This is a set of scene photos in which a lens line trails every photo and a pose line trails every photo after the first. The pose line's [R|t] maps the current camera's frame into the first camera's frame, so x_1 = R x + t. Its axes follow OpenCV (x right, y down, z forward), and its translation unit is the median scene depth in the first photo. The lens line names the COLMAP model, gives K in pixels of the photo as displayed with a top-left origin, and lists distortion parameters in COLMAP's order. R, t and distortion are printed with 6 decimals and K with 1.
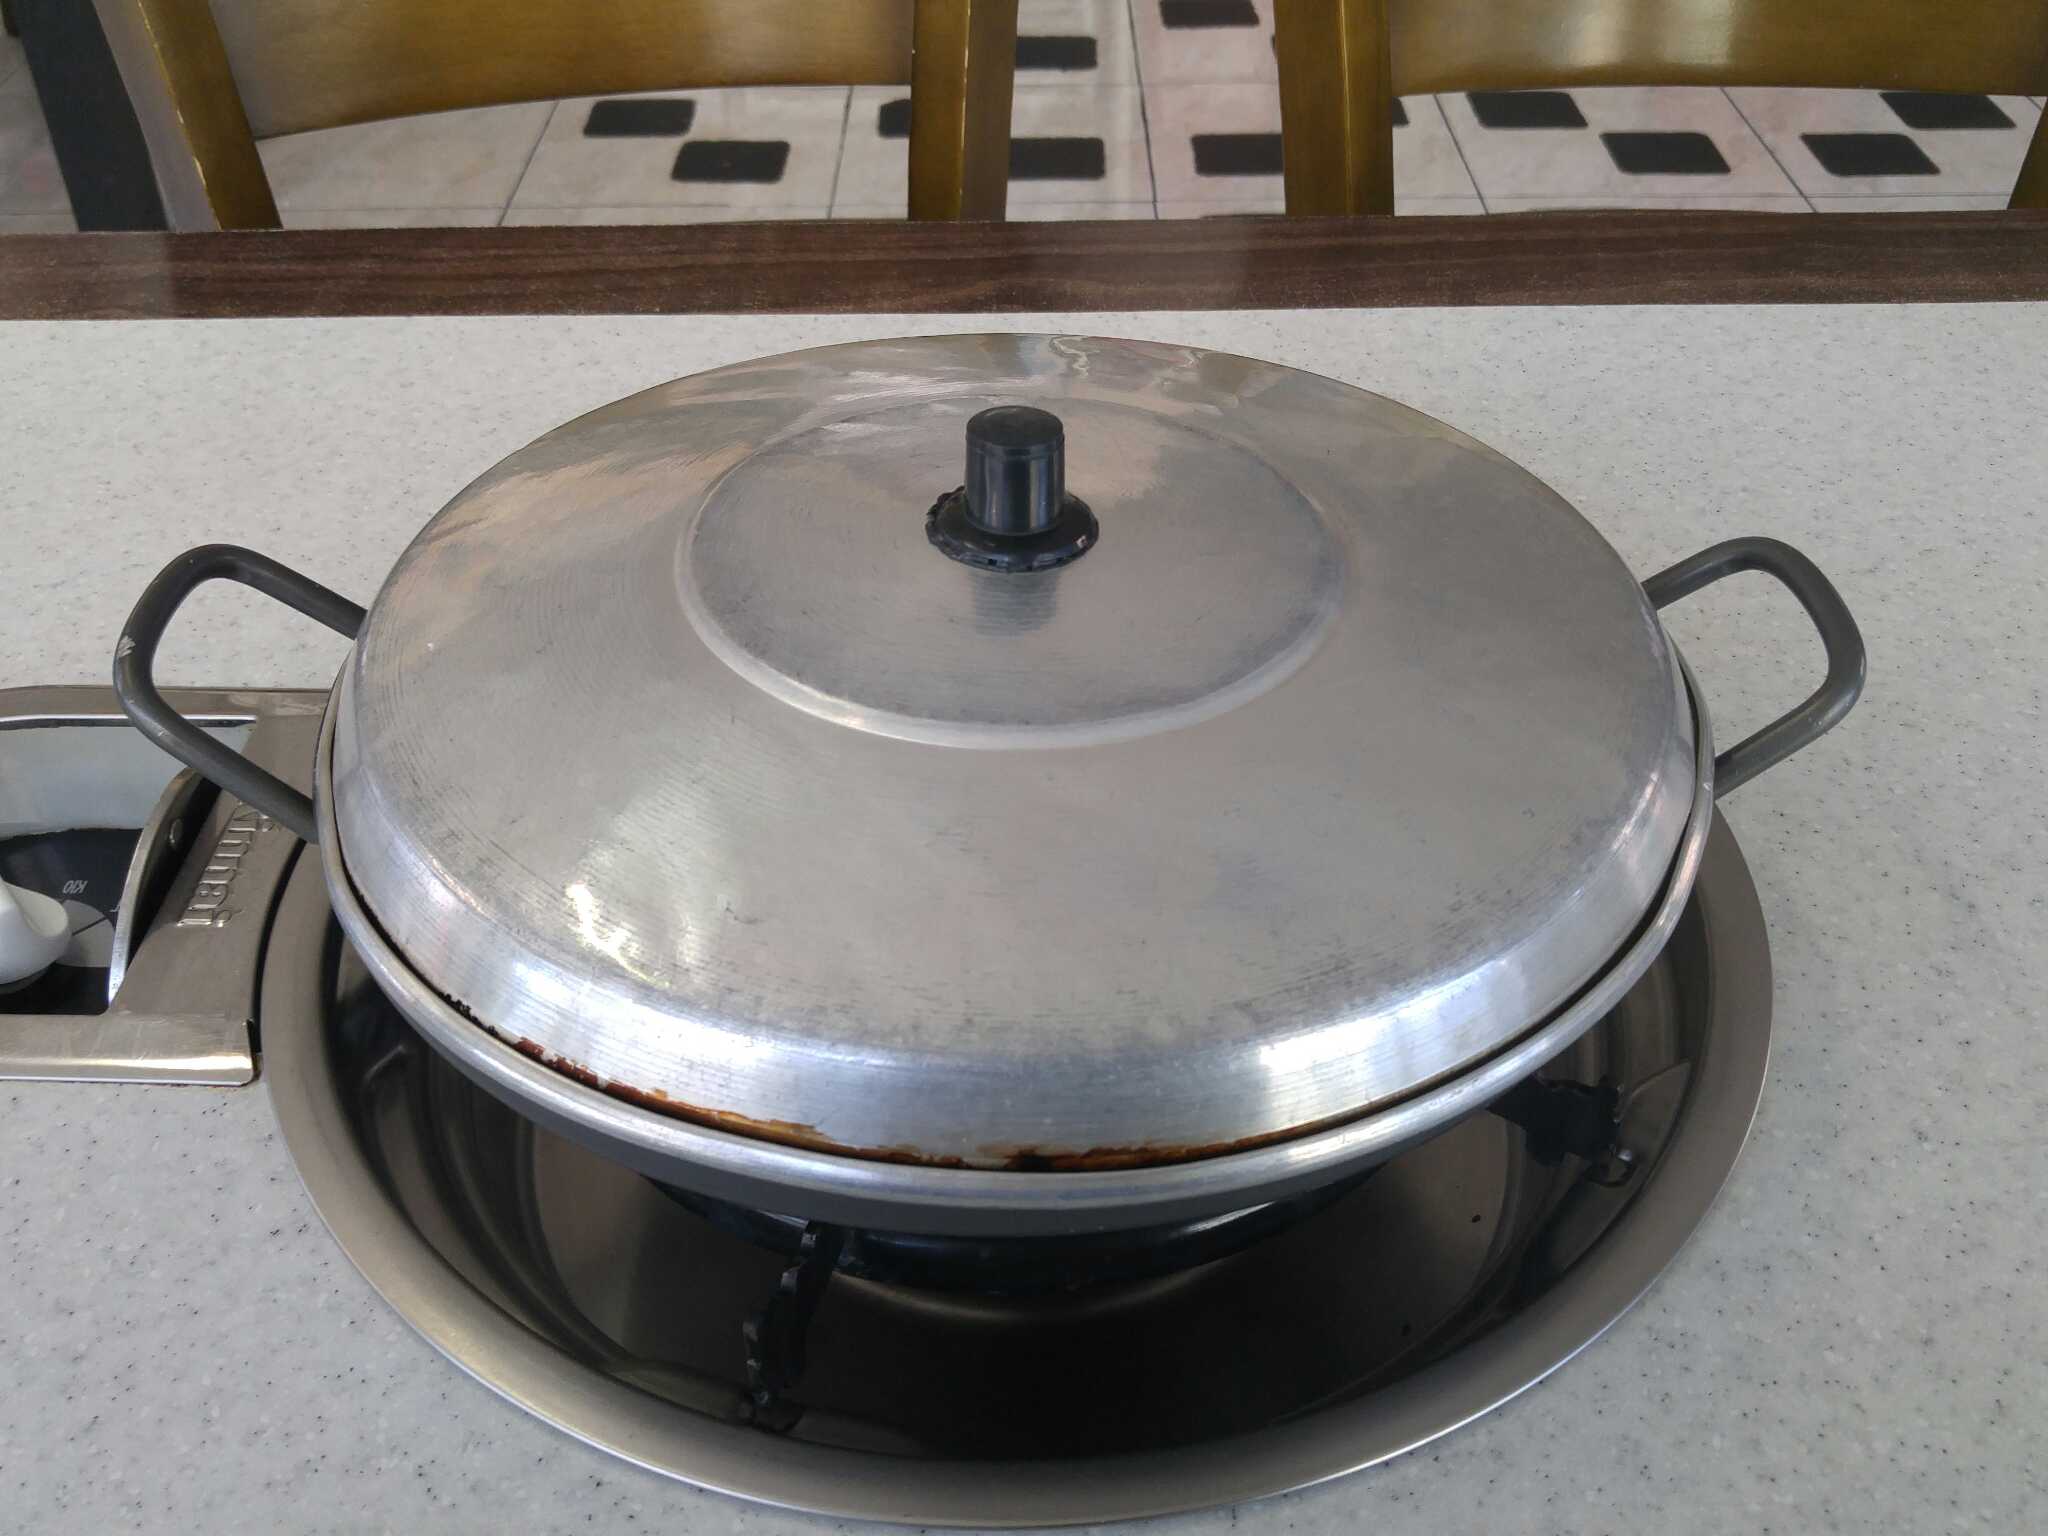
lens RADIAL K [[1709.2, 0, 1010.5], [0, 1709.2, 764.1], [0, 0, 1]] dist [-0.081475, 0.066247]
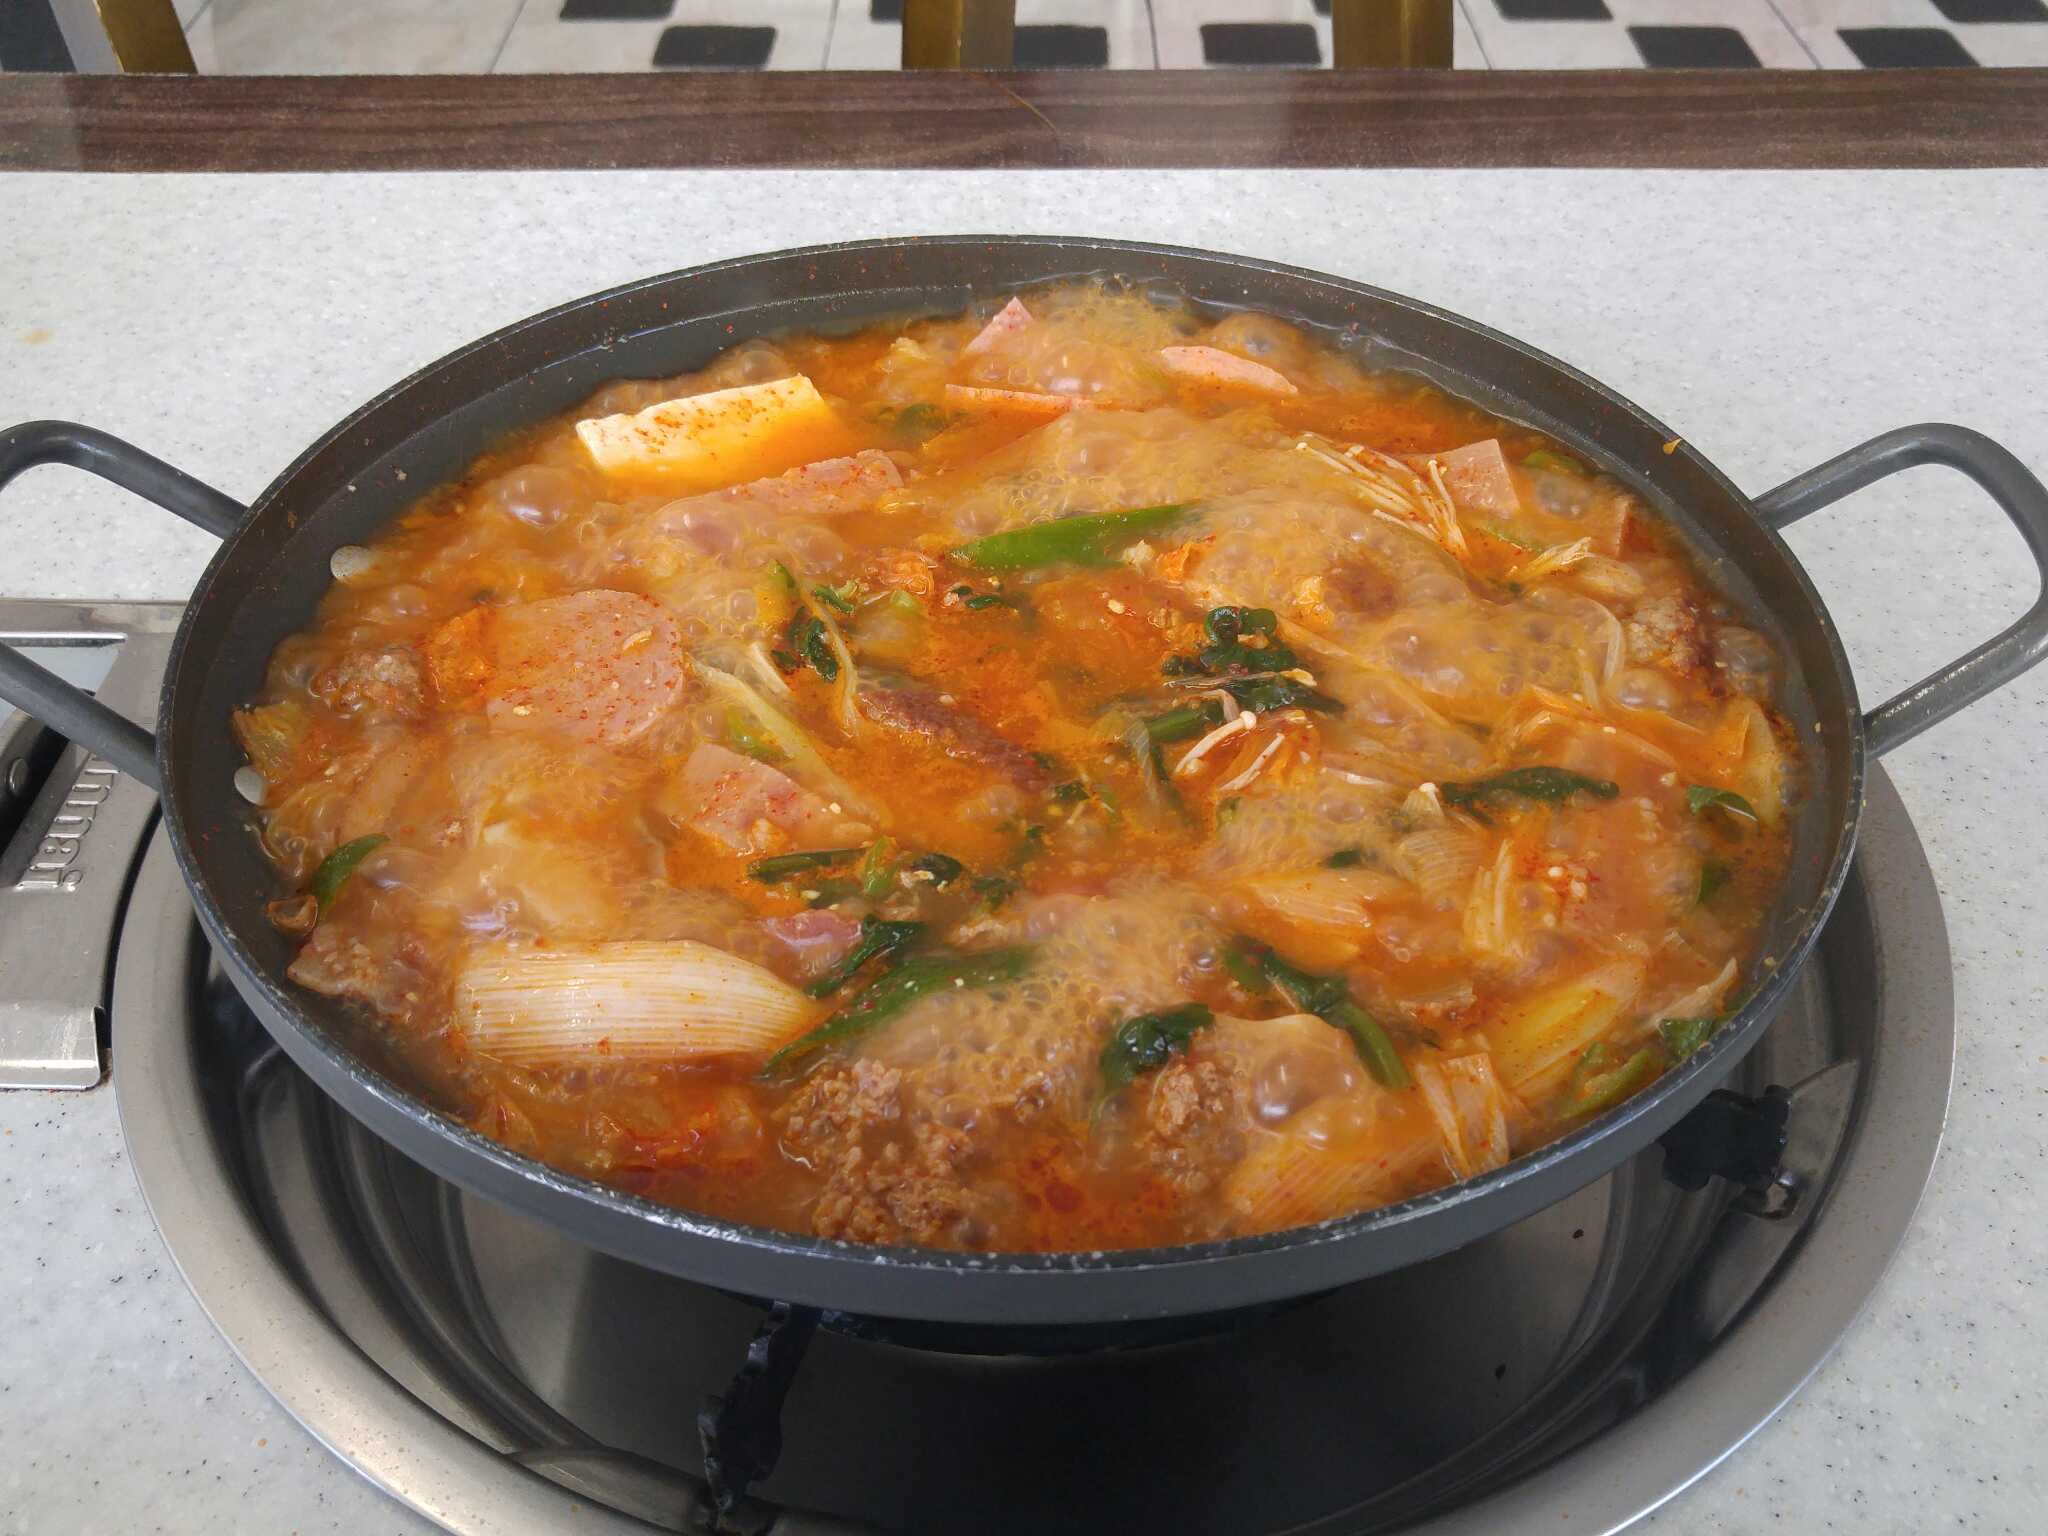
lens RADIAL K [[1709.2, 0, 1028.1], [0, 1709.2, 770.6], [0, 0, 1]] dist [-0.081475, 0.066247]
pose [[0.999872, 0.002461, 0.015813, -0.013471], [-0.003274, 0.998662, 0.051608, -0.005329], [-0.015665, -0.051653, 0.998542, 0.170212]]
